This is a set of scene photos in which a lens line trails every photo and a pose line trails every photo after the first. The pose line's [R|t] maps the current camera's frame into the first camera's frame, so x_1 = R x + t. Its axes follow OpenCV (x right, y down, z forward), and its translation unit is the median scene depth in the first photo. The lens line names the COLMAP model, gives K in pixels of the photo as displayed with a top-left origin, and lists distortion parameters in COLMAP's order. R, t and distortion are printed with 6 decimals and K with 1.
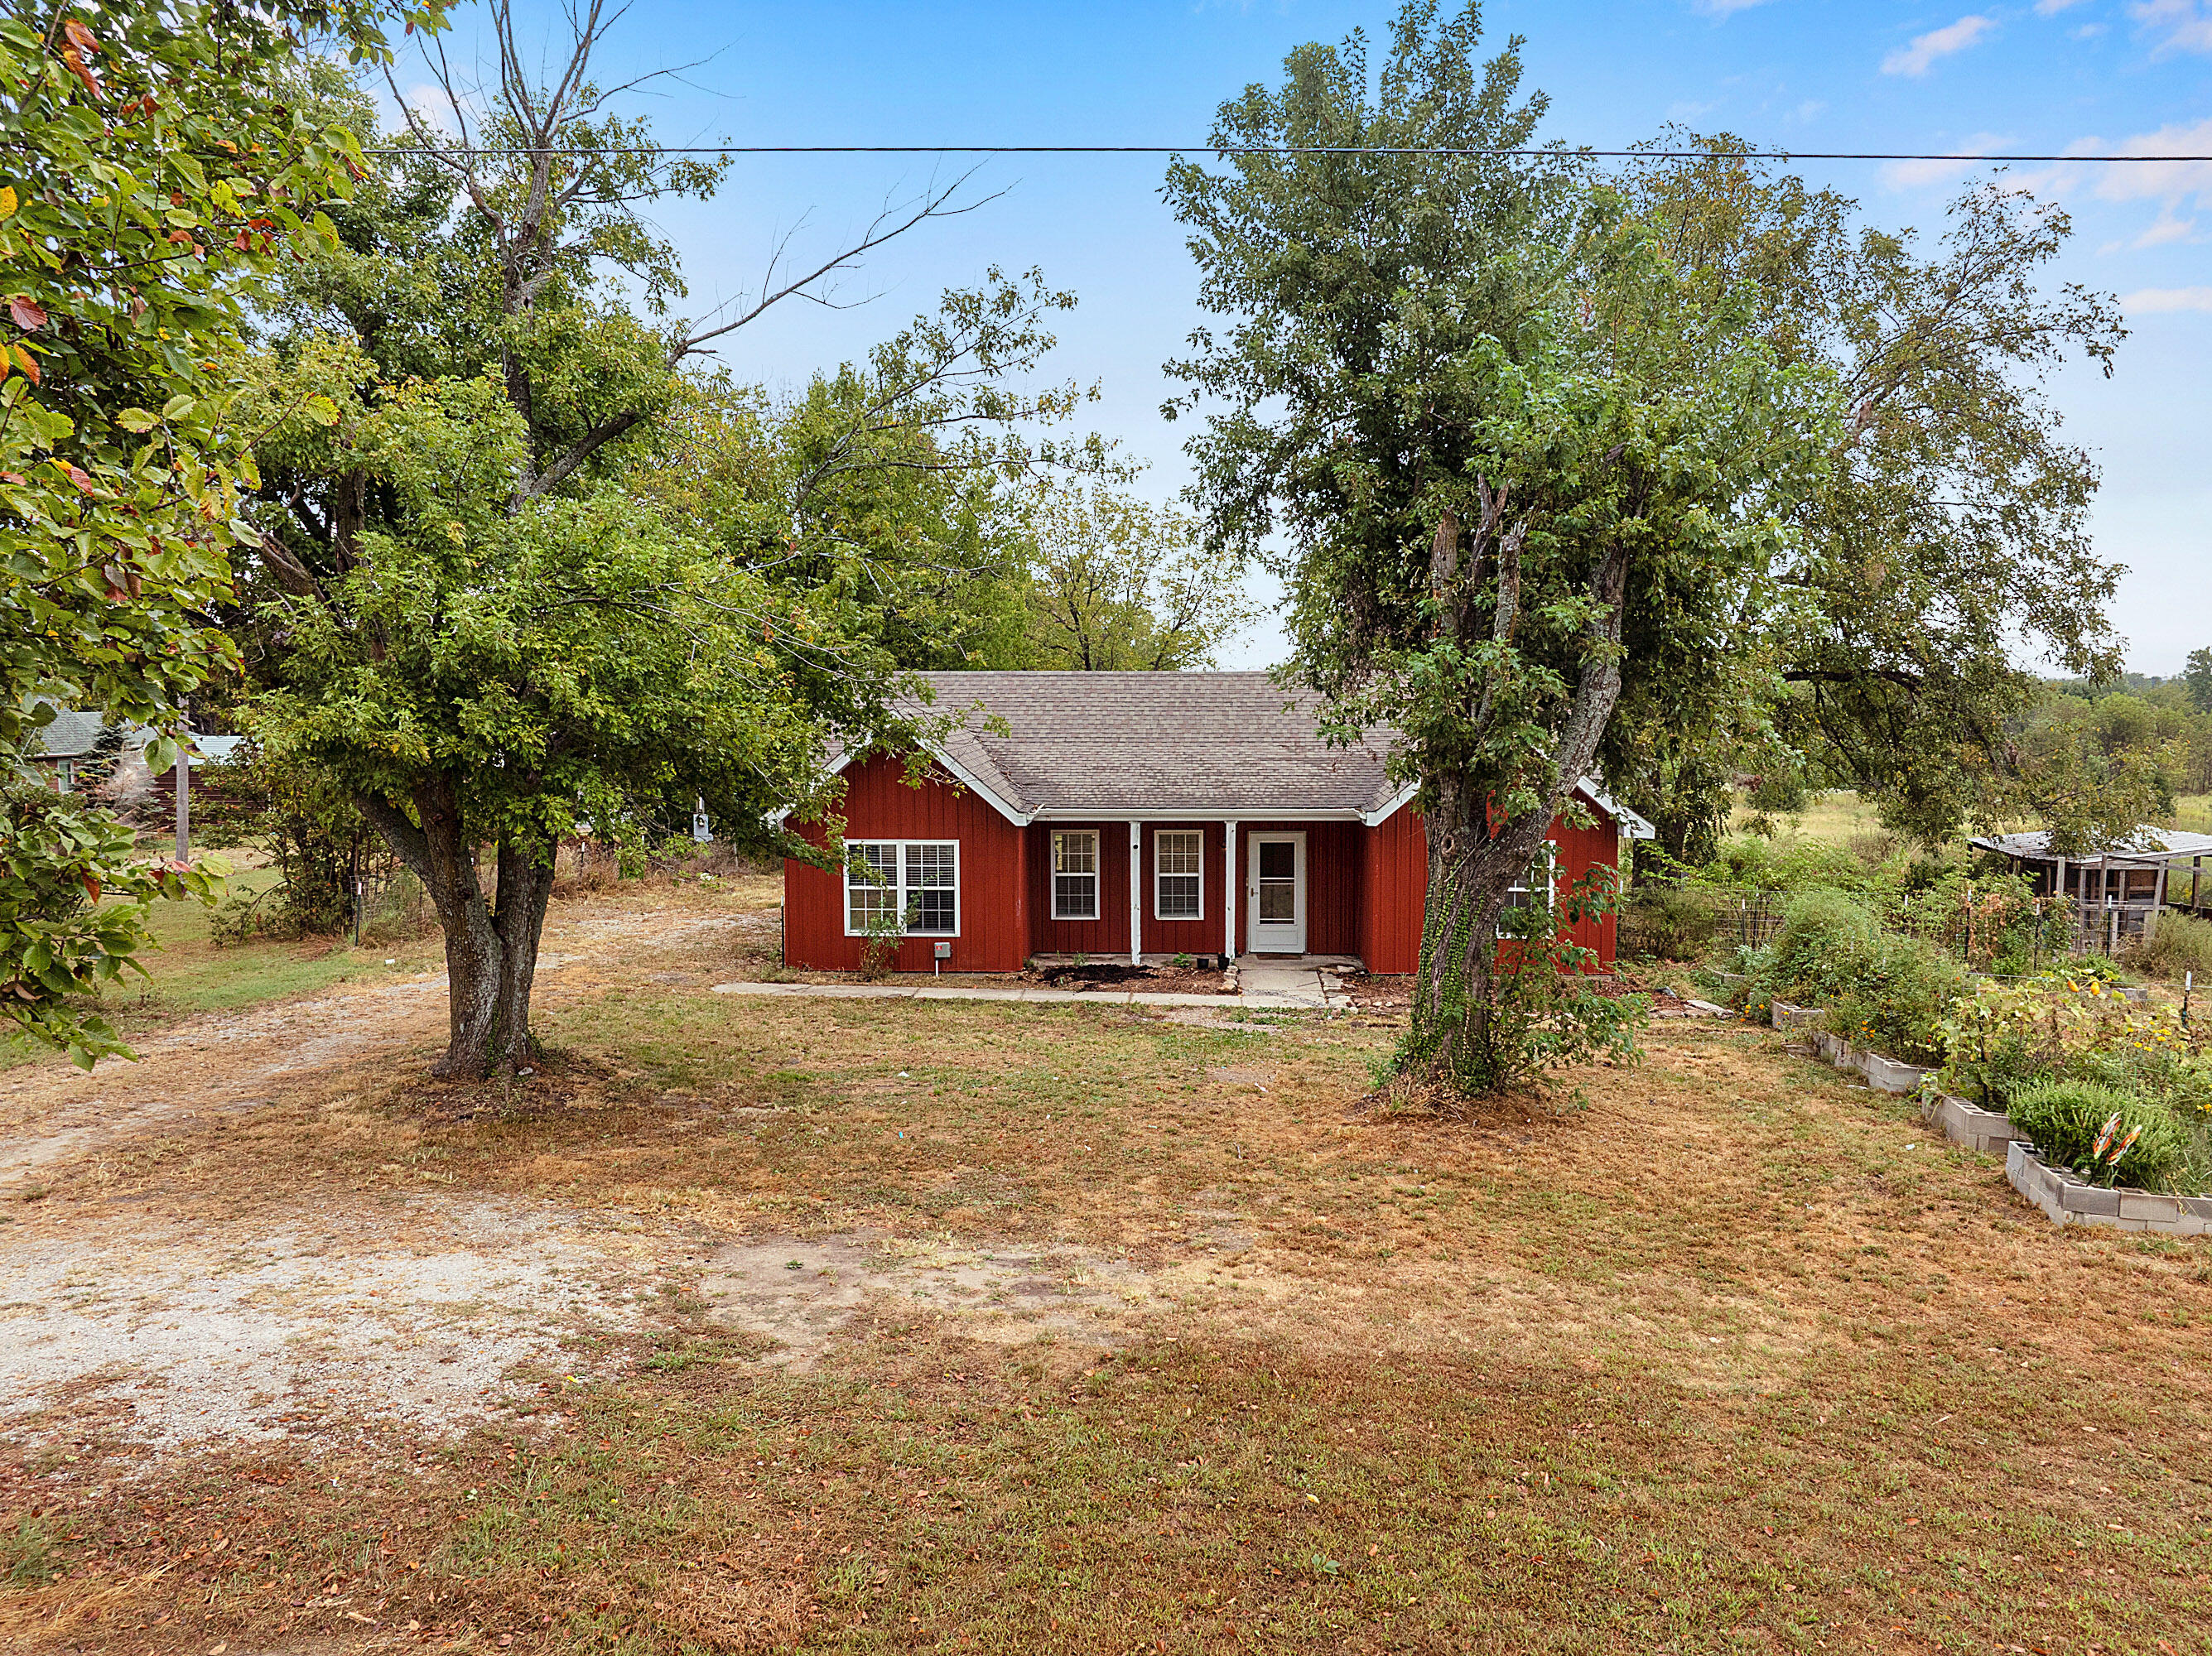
lens RADIAL K [[1562.9, 0, 1102.2], [0, 1562.9, 831.1], [0, 0, 1]] dist [-0.054221, 0.020457]
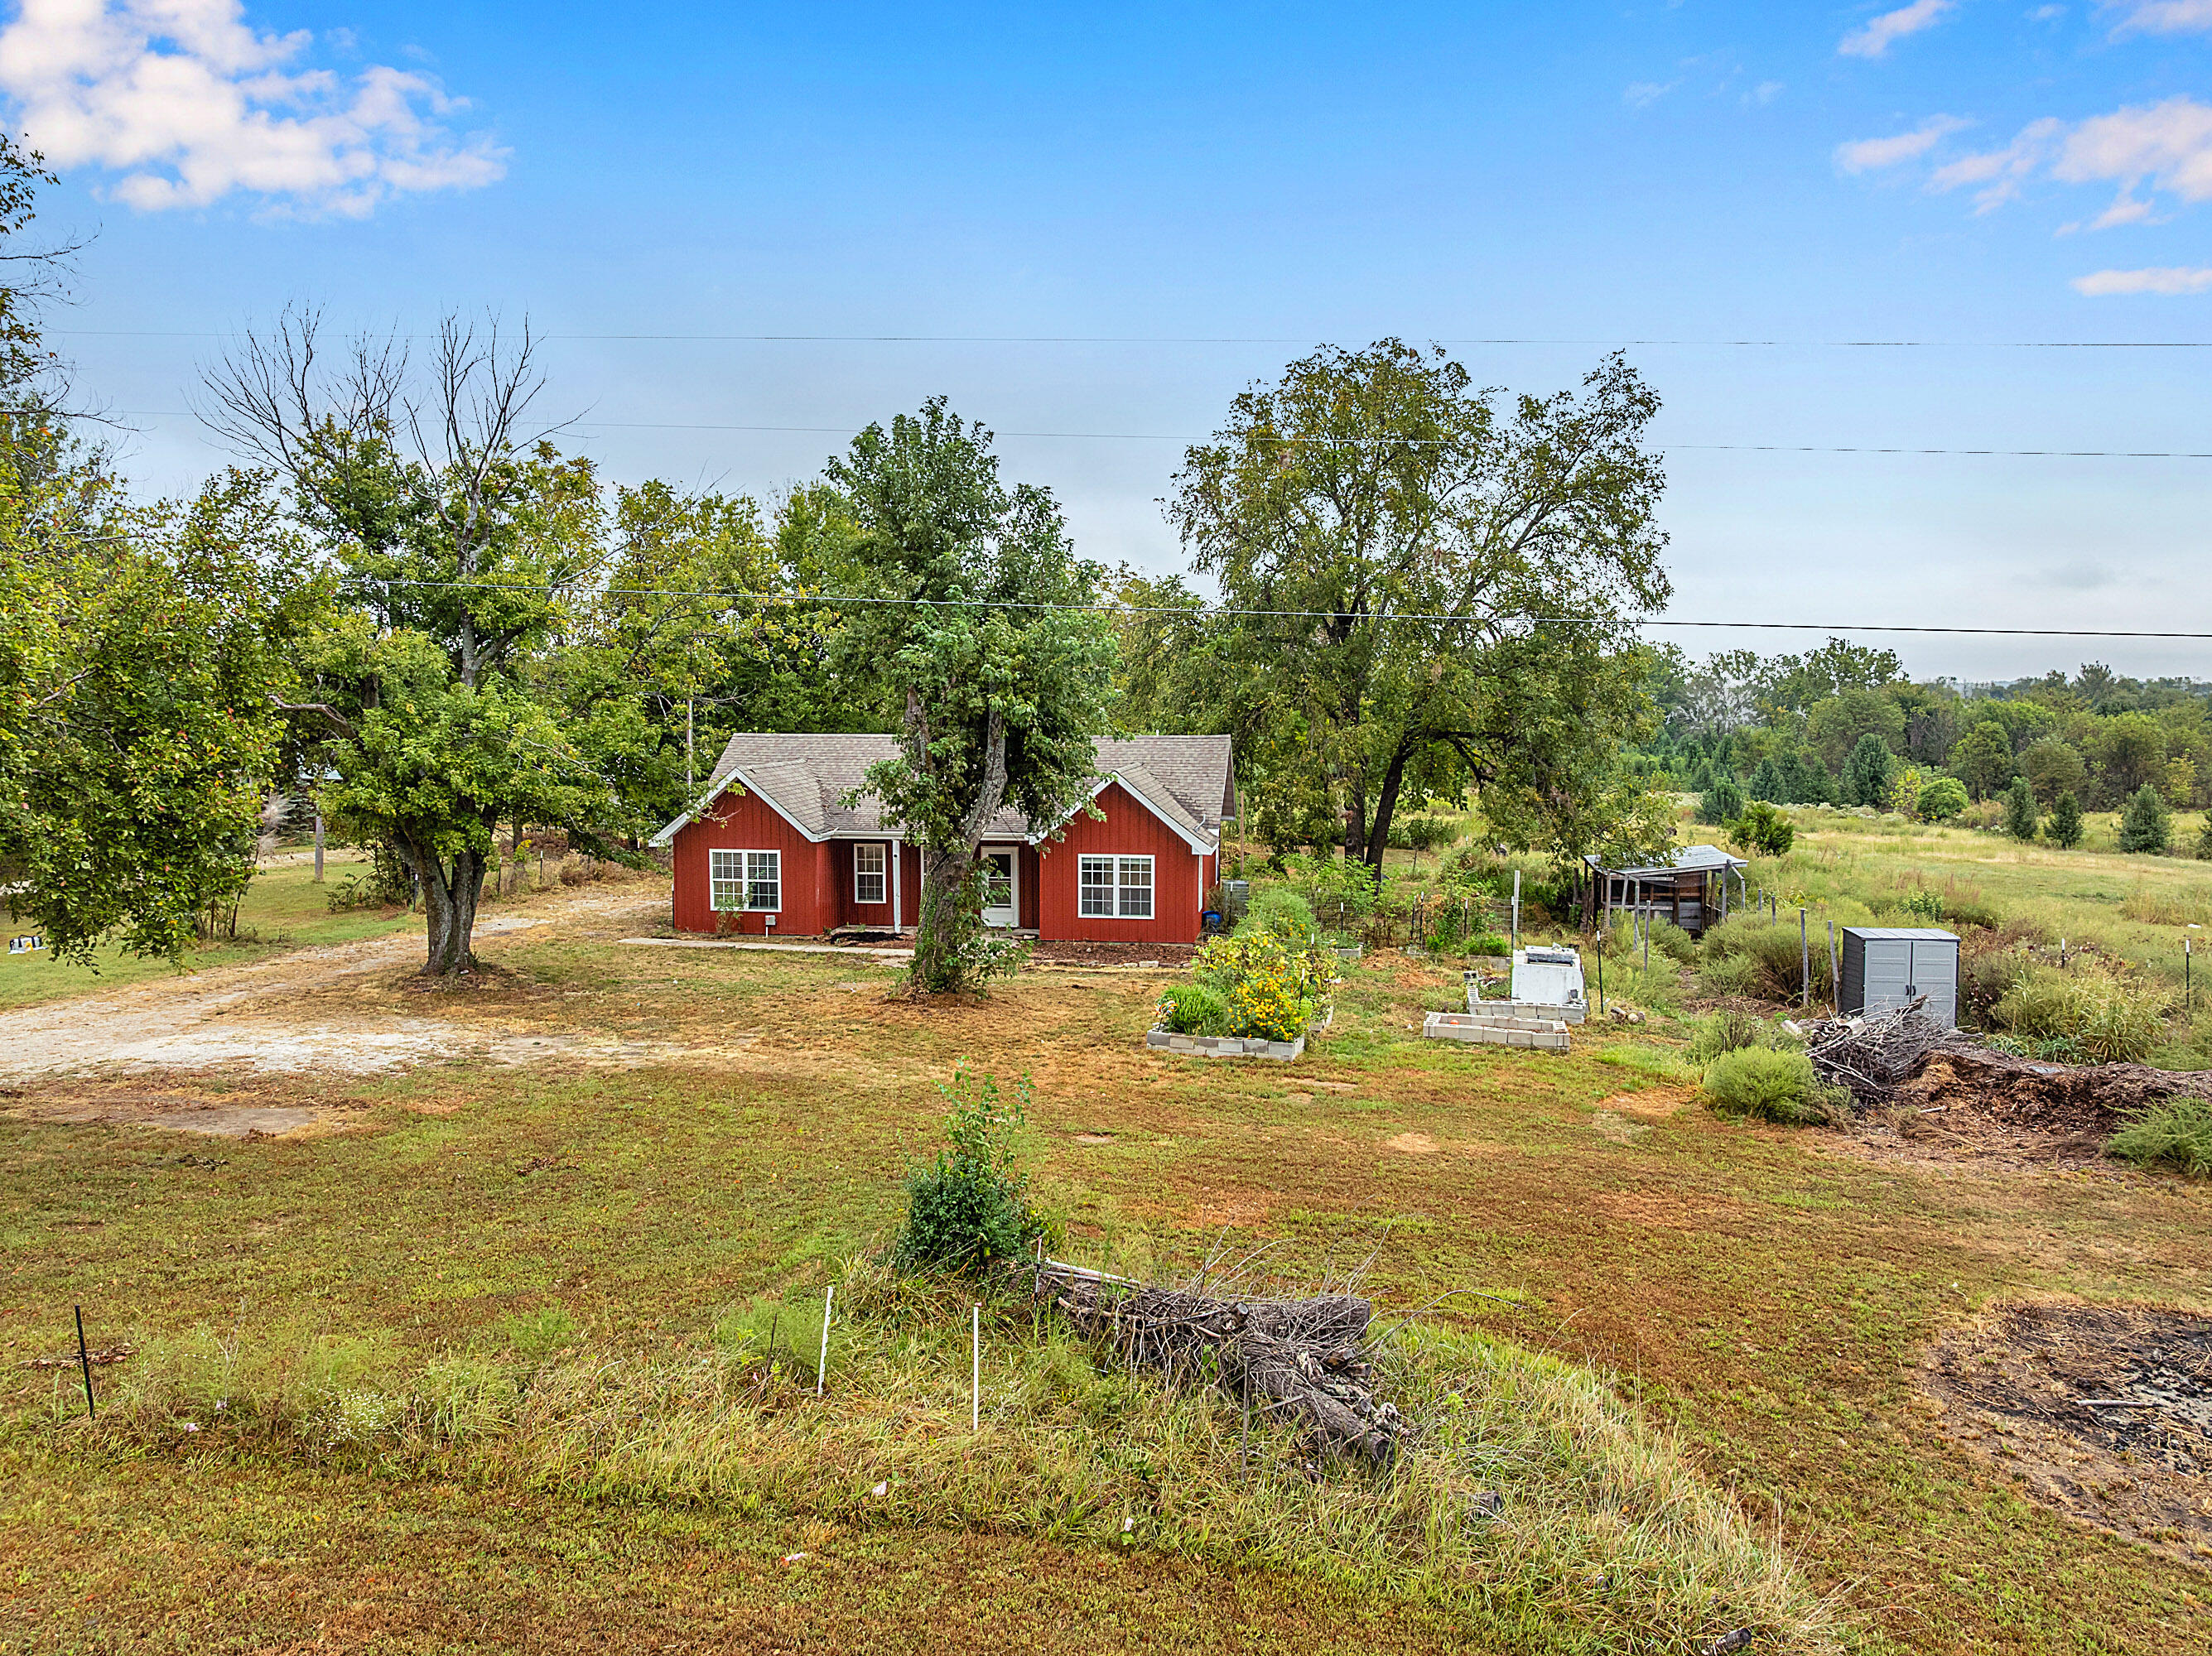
lens RADIAL K [[1562.9, 0, 1104.8], [0, 1562.9, 836.8], [0, 0, 1]] dist [-0.054221, 0.020457]
pose [[0.995988, 0.010645, -0.088849, 0.596154], [-0.010325, 0.999938, 0.004056, -0.028268], [0.088887, -0.003123, 0.996037, -0.852599]]
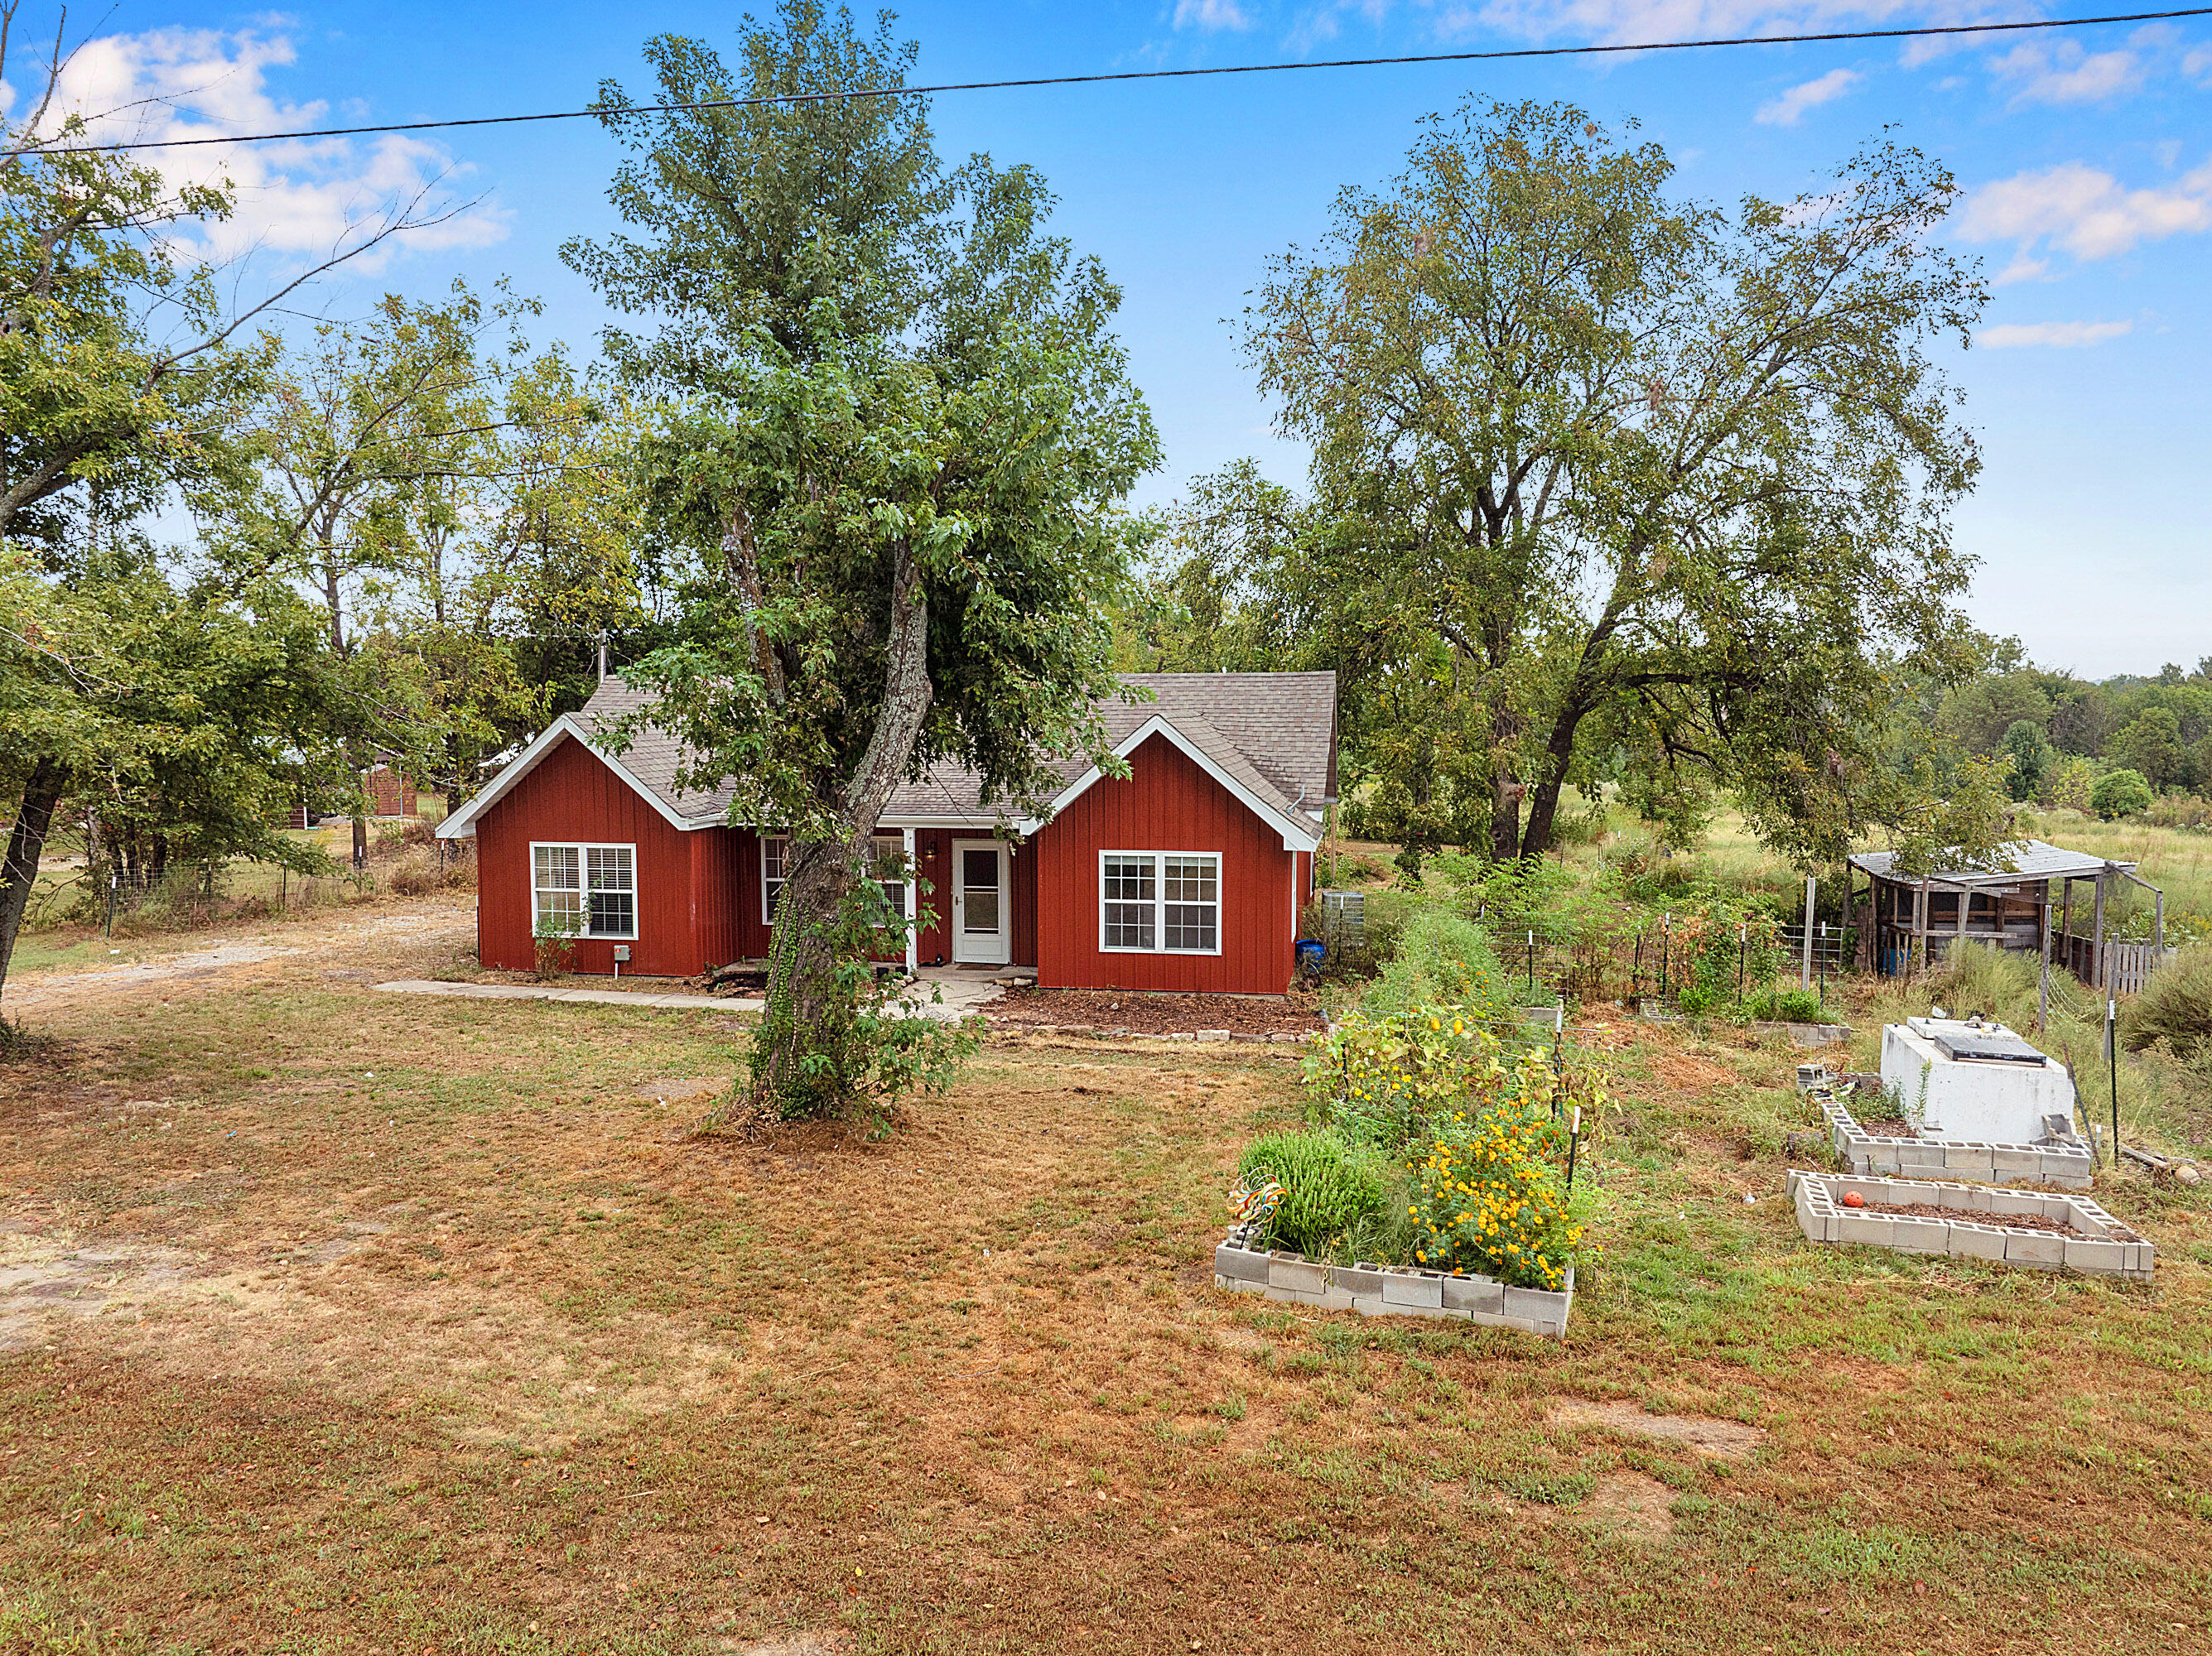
lens RADIAL K [[1562.9, 0, 1107.2], [0, 1562.9, 832.3], [0, 0, 1]] dist [-0.054221, 0.020457]
pose [[0.992292, 0.011216, -0.123411, 0.533266], [-0.011337, 0.999936, -0.000280, -0.008015], [0.123400, 0.001677, 0.992356, 0.069268]]
